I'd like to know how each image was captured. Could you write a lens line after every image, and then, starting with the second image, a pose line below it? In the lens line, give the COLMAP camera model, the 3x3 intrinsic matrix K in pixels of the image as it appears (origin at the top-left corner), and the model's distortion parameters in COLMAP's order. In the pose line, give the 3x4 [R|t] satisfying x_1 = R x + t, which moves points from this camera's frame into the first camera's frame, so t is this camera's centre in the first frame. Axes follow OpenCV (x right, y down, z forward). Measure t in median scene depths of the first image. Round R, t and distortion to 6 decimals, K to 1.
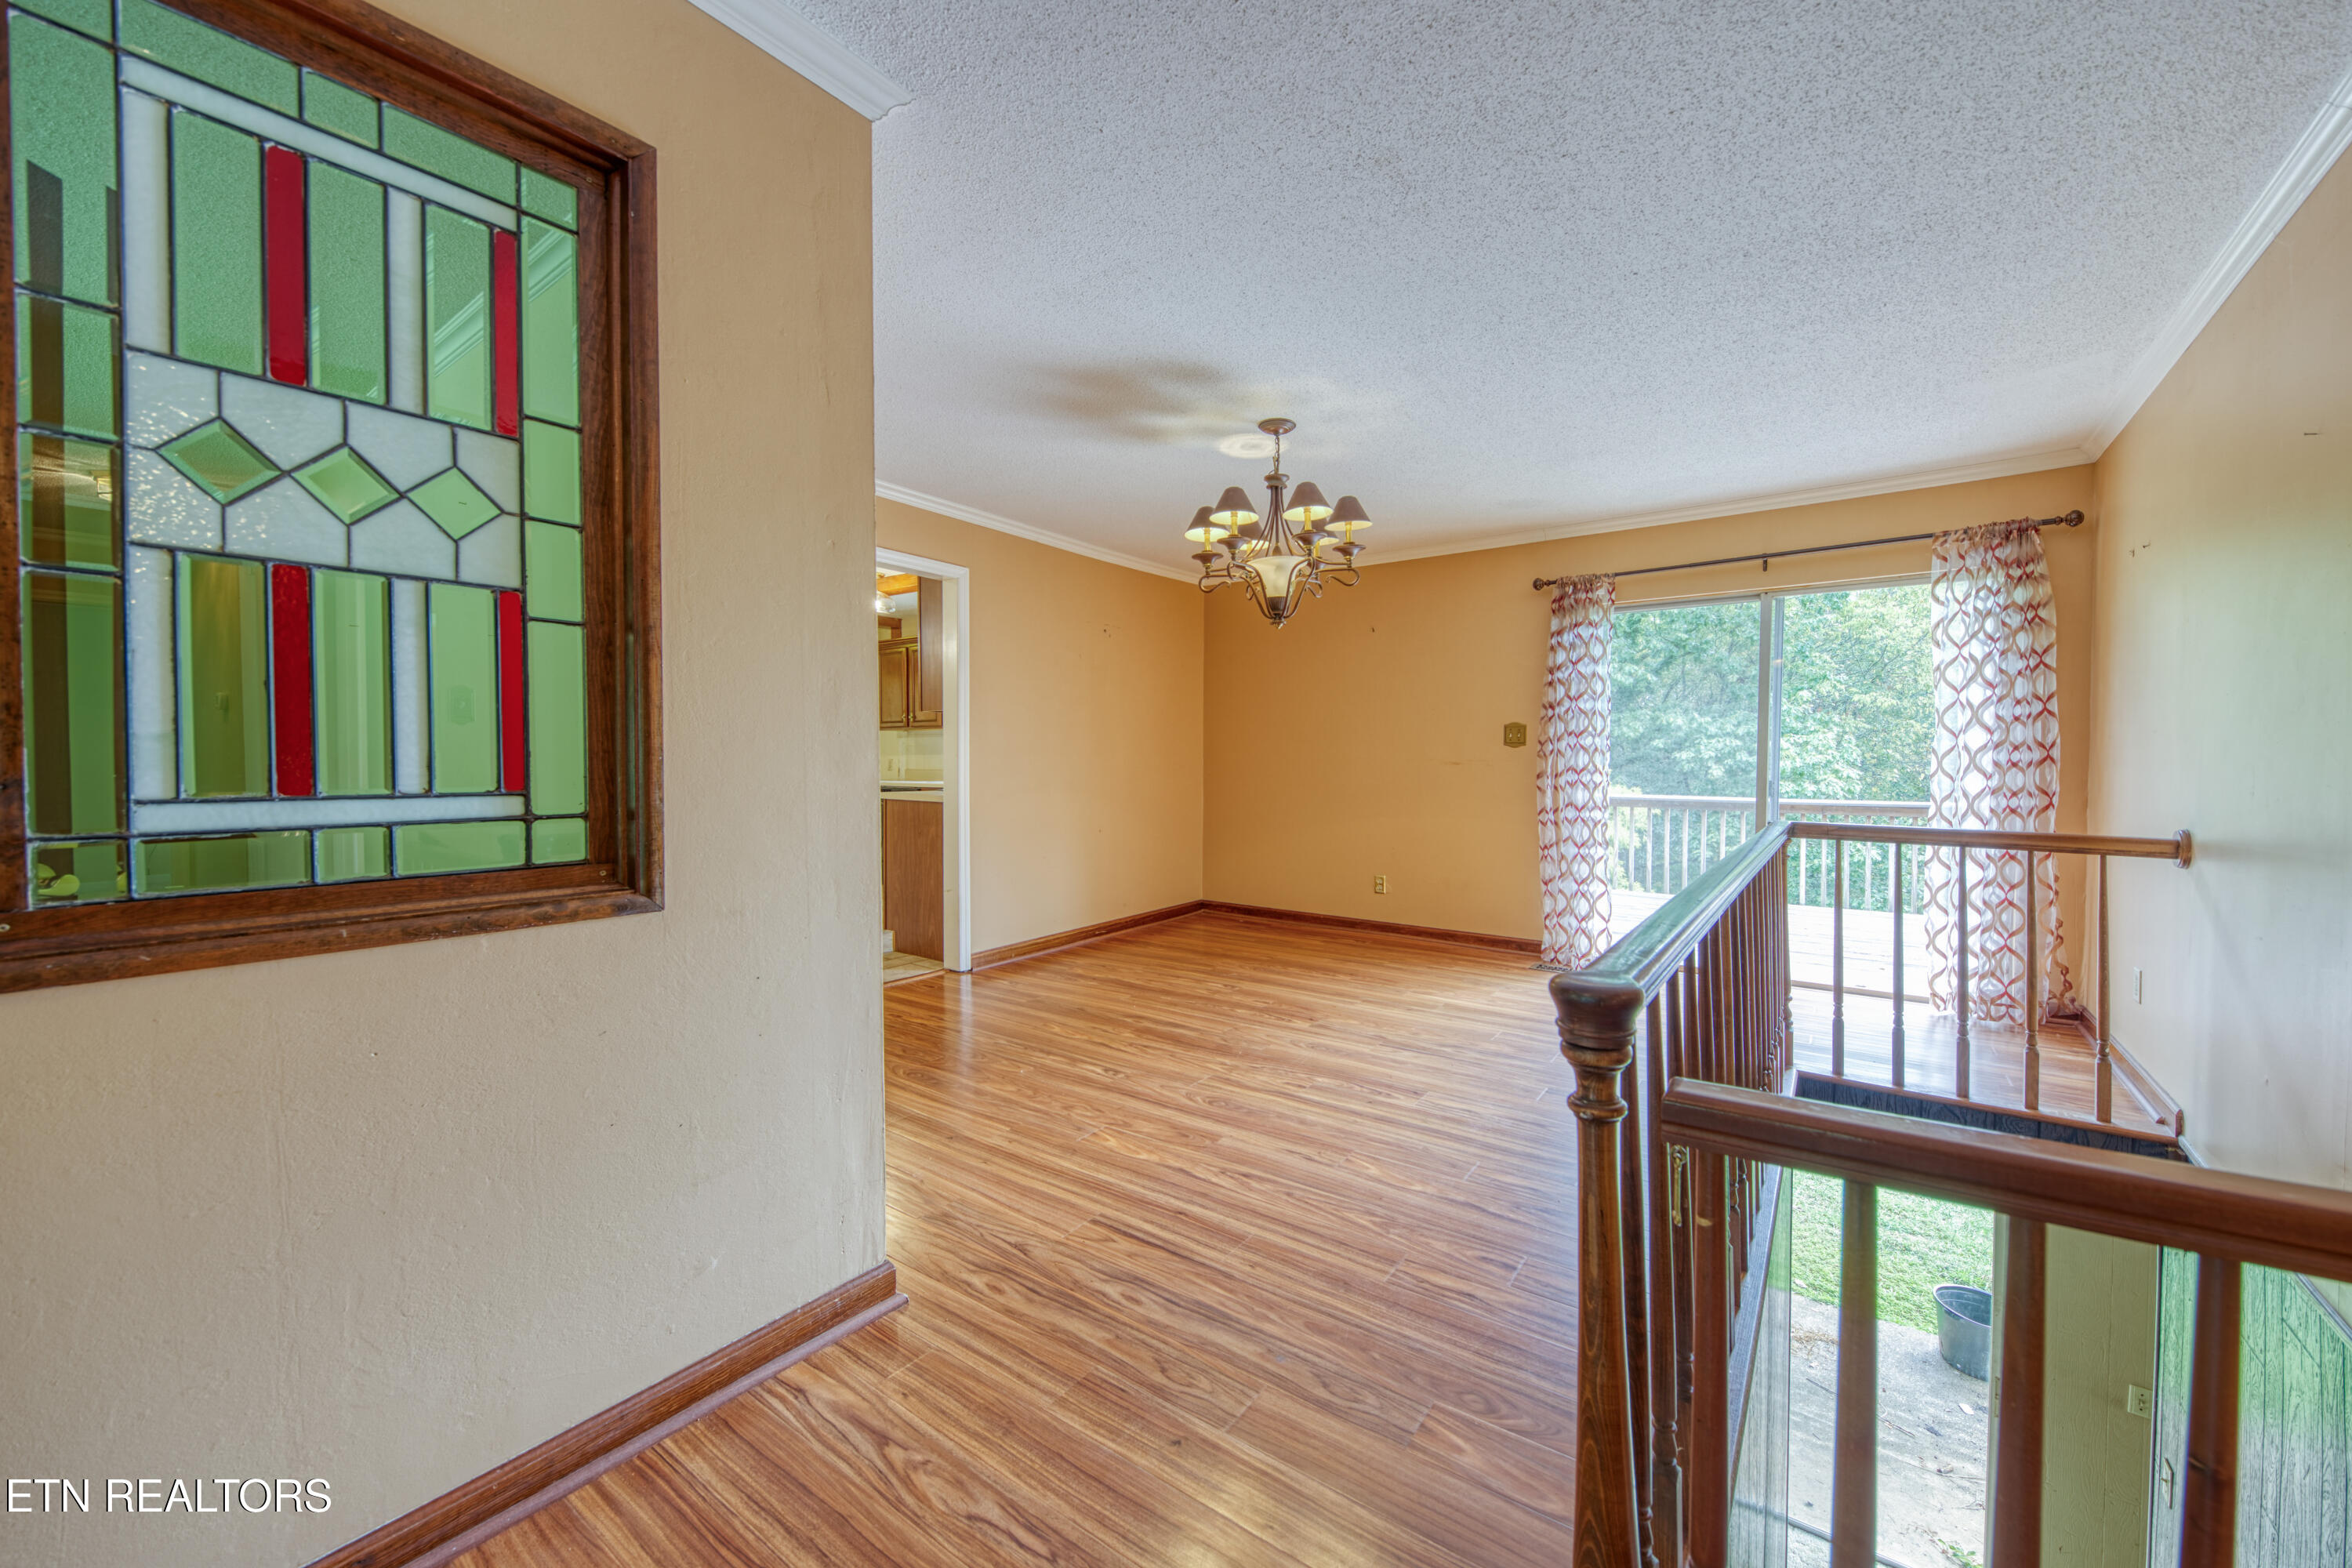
lens RADIAL K [[890.7, 0, 1173.8], [0, 890.7, 776.2], [0, 0, 1]] dist [-0.003846, -0.001073]
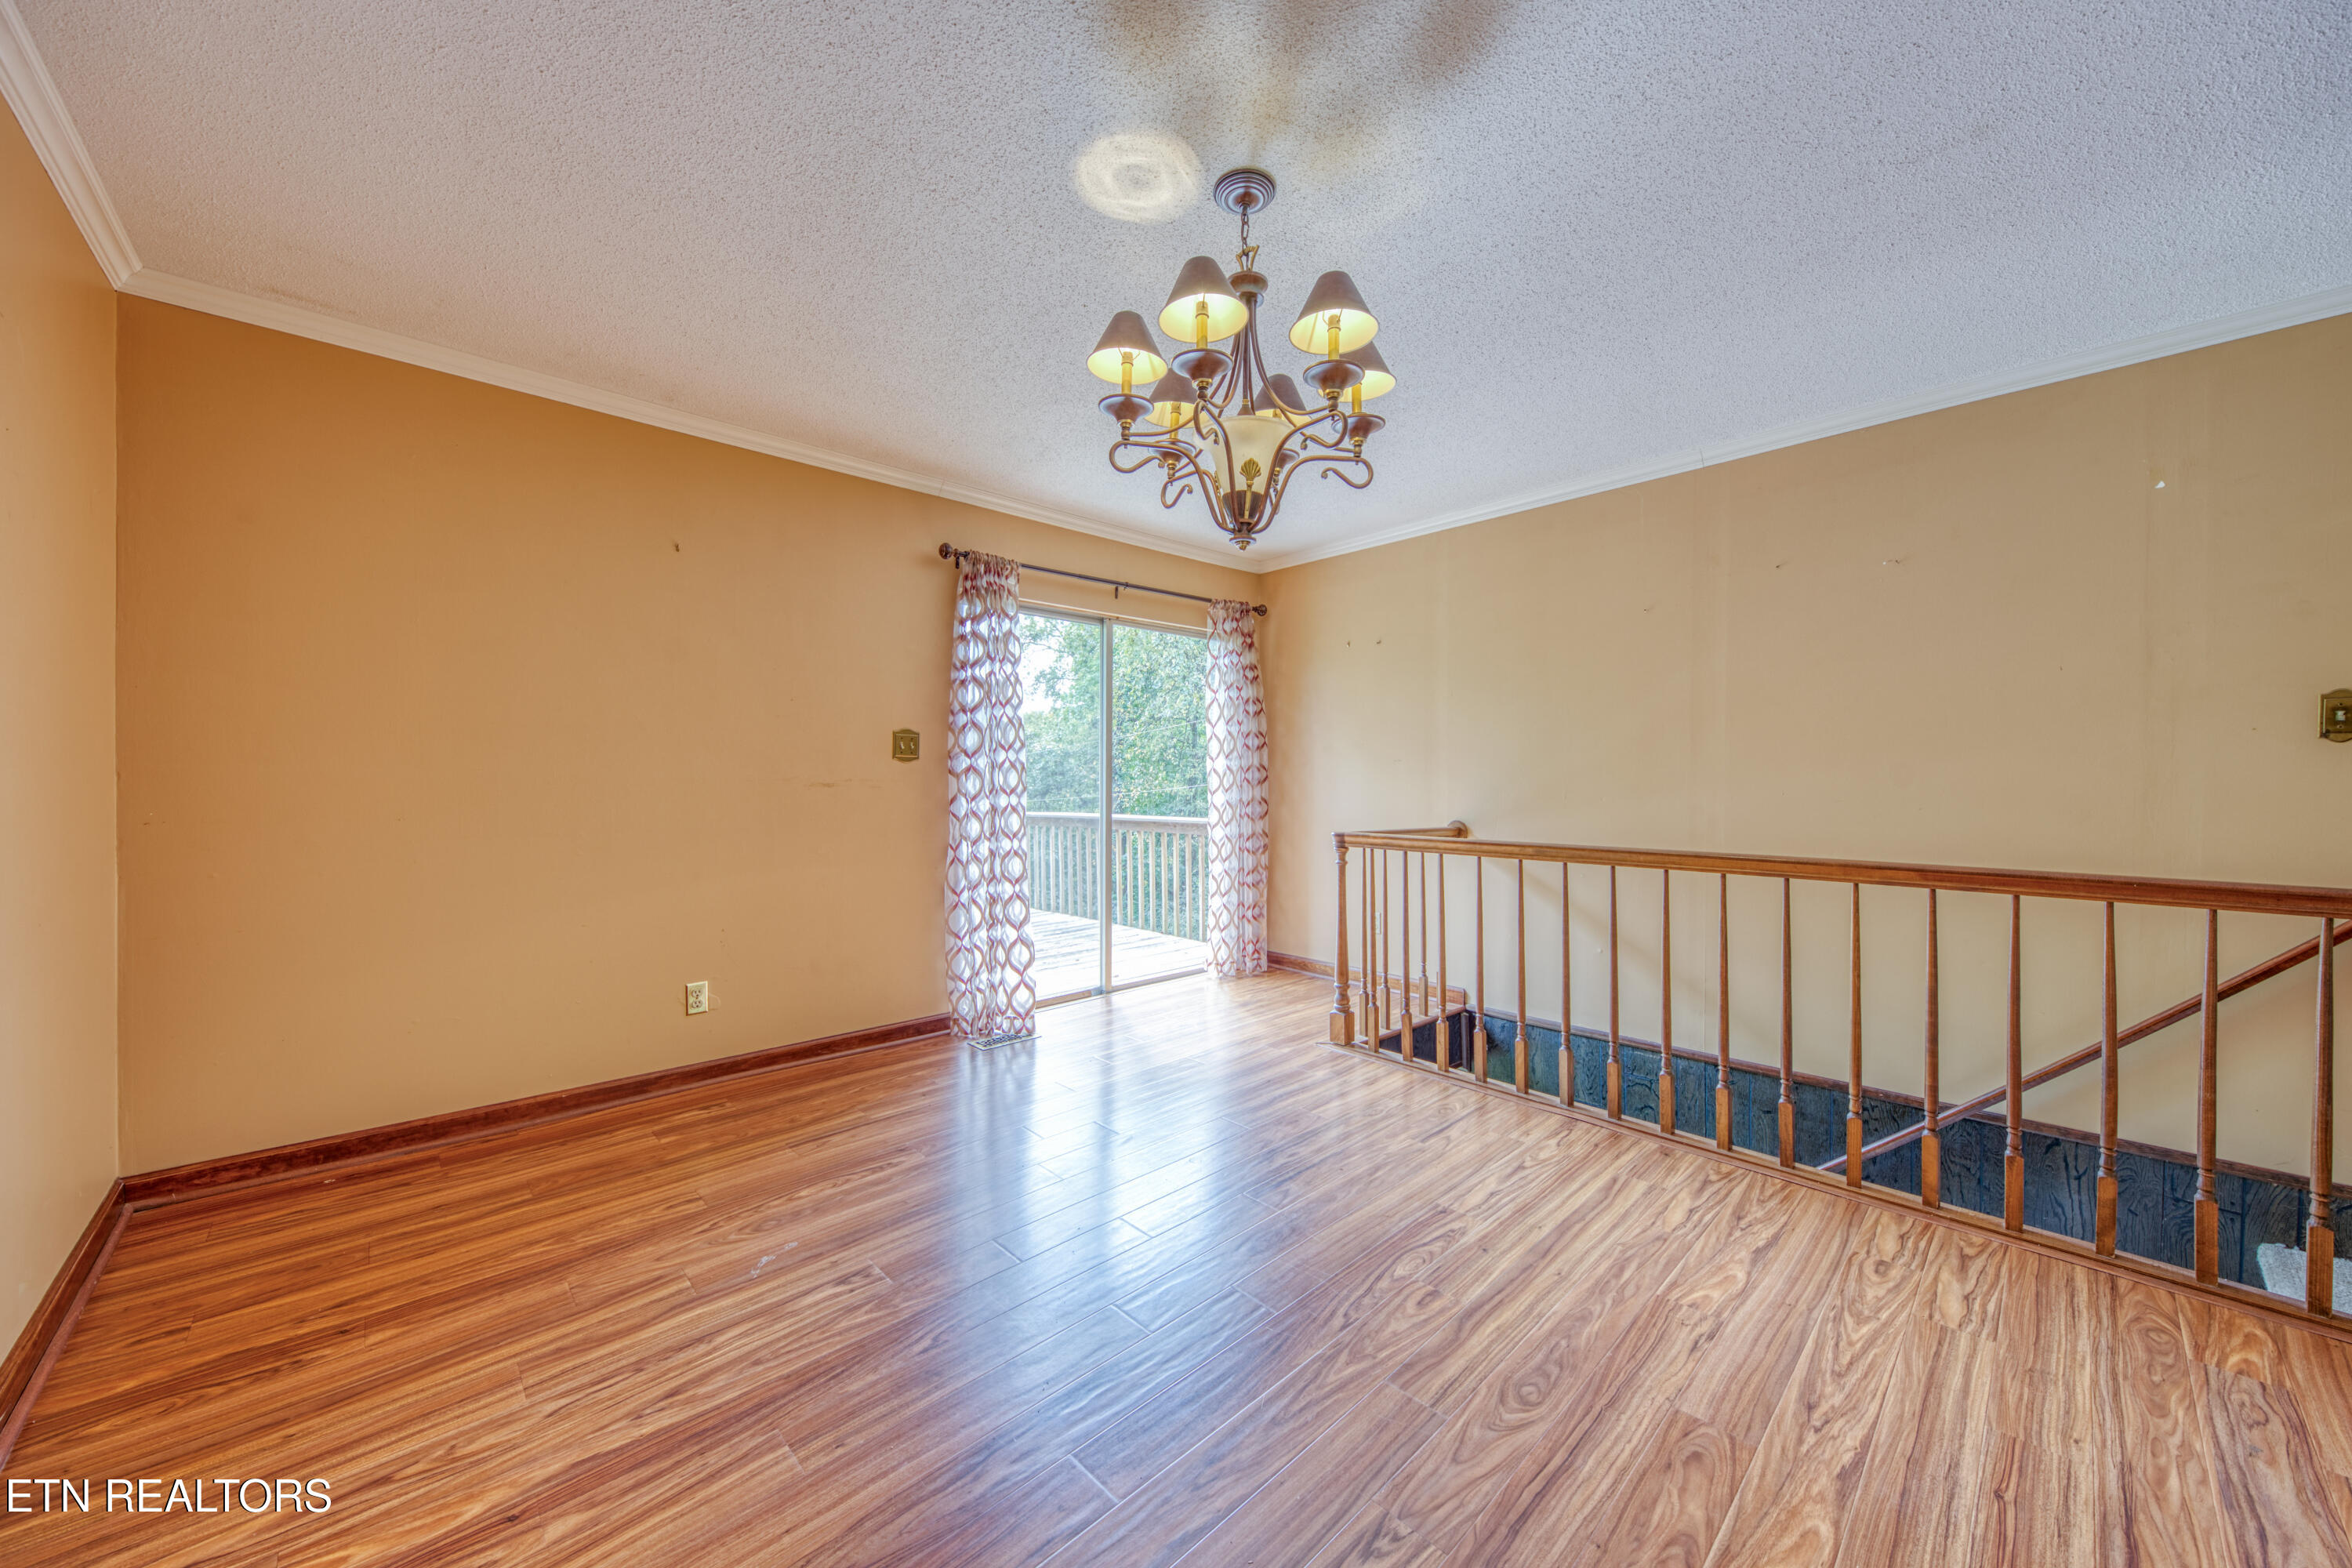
lens RADIAL K [[890.7, 0, 1187.7], [0, 890.7, 788.9], [0, 0, 1]] dist [-0.003846, -0.001073]
pose [[0.150848, -0.017170, 0.988408, -0.477035], [0.017527, 0.999738, 0.014692, -0.025970], [-0.988402, 0.015108, 0.151109, 1.003005]]
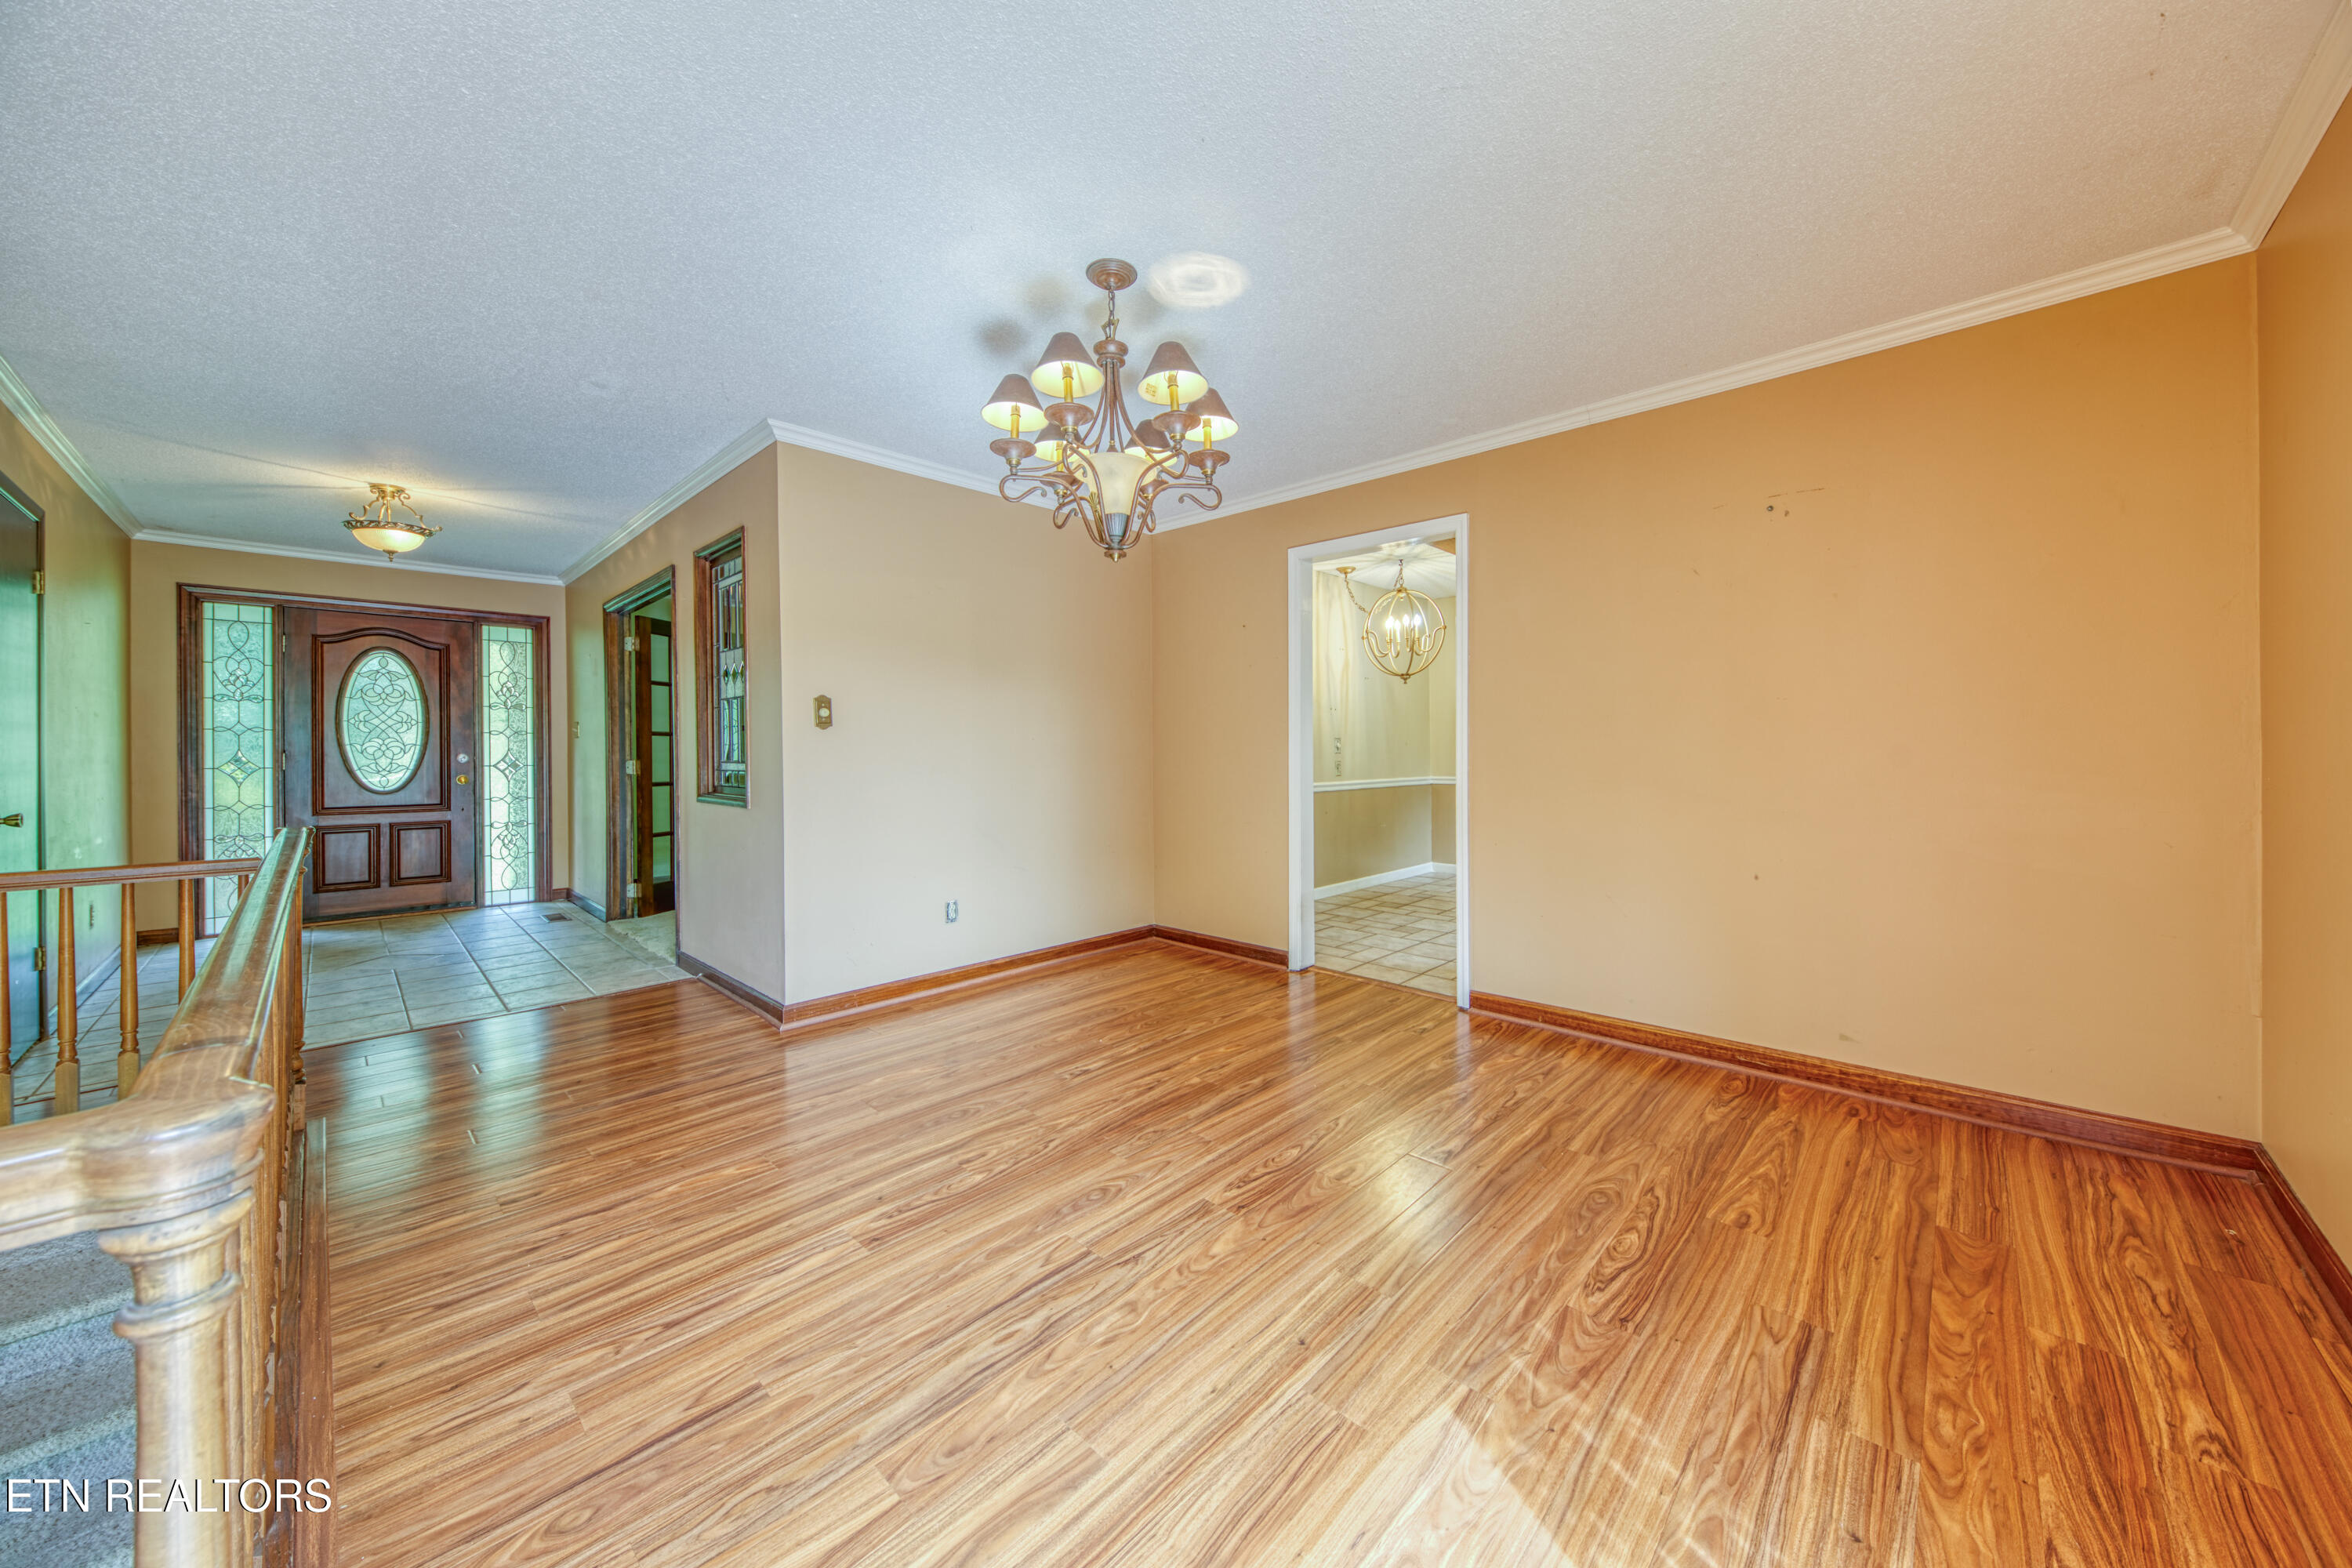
lens RADIAL K [[830.1, 0, 1162.2], [0, 830.1, 745.0], [0, 0, 1]] dist [0.003041, -0.000278]
pose [[-0.134204, -0.009078, -0.990912, 0.795645], [-0.013297, 0.999885, -0.007359, -0.015957], [0.990864, 0.012189, -0.134310, 1.184066]]
